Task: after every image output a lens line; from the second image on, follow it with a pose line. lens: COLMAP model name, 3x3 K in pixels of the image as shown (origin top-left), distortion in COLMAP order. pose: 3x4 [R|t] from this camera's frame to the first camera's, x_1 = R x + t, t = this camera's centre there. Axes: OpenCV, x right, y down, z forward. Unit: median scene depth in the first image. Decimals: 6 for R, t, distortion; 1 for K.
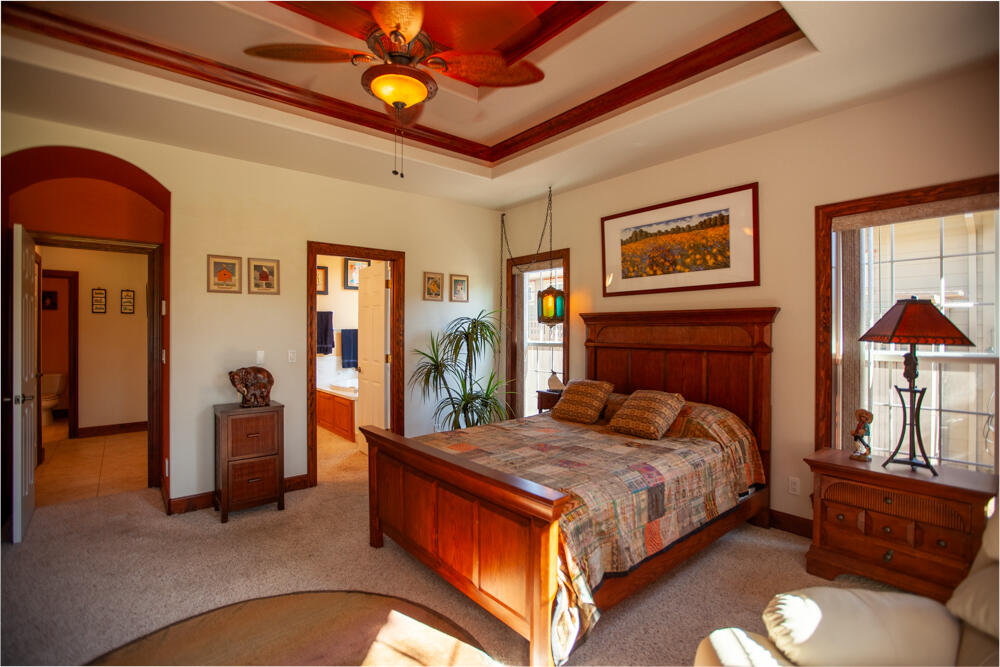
lens RADIAL K [[467.8, 0, 500.5], [0, 467.8, 331.1], [0, 0, 1]] dist [-0.037963, 0.013355]
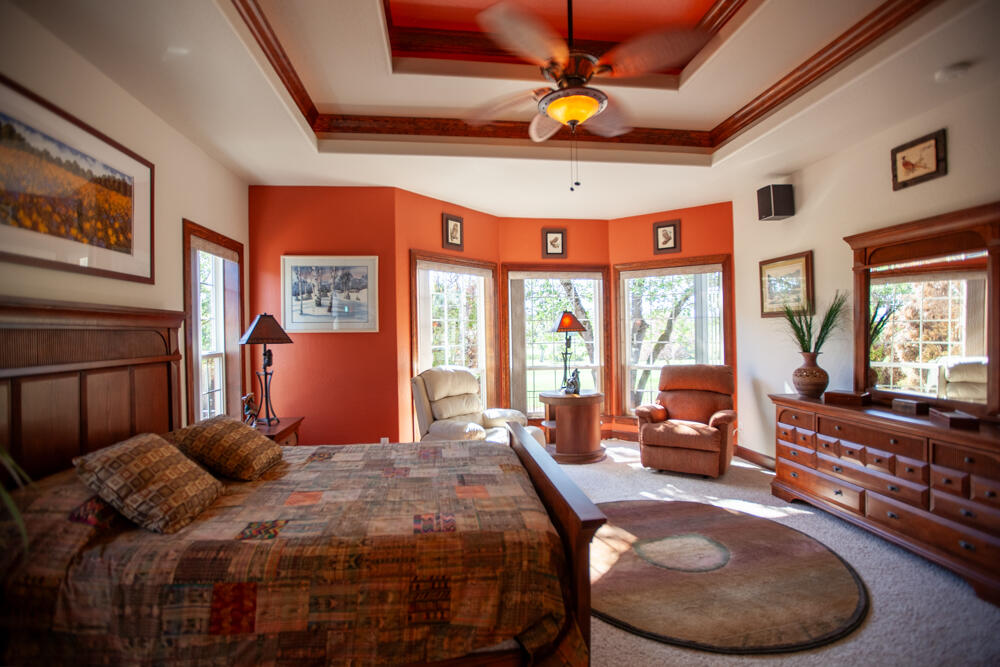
lens RADIAL K [[467.8, 0, 503.7], [0, 467.8, 334.5], [0, 0, 1]] dist [-0.037963, 0.013355]
pose [[-0.844866, 0.011313, 0.534859, -0.405190], [0.016310, 0.999856, 0.004615, 0.000883], [-0.534730, 0.012623, -0.844929, 1.240636]]
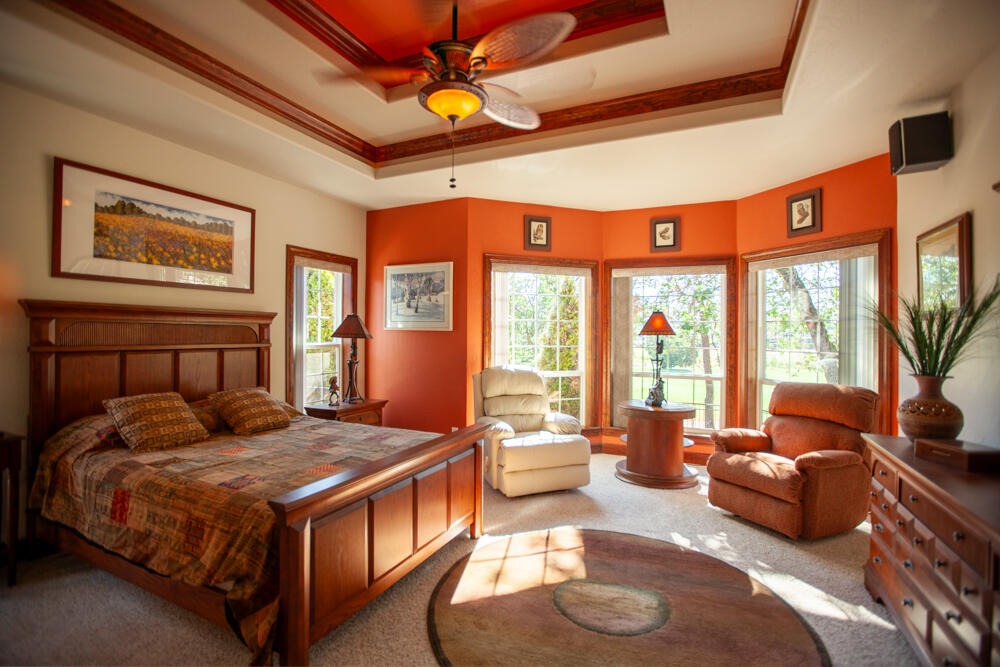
lens RADIAL K [[467.8, 0, 499.2], [0, 467.8, 334.9], [0, 0, 1]] dist [-0.037963, 0.013355]
pose [[-0.418654, -0.004971, 0.908132, -0.756138], [-0.009014, 0.999959, 0.001319, 0.003812], [-0.908101, -0.007634, -0.418682, 0.830517]]
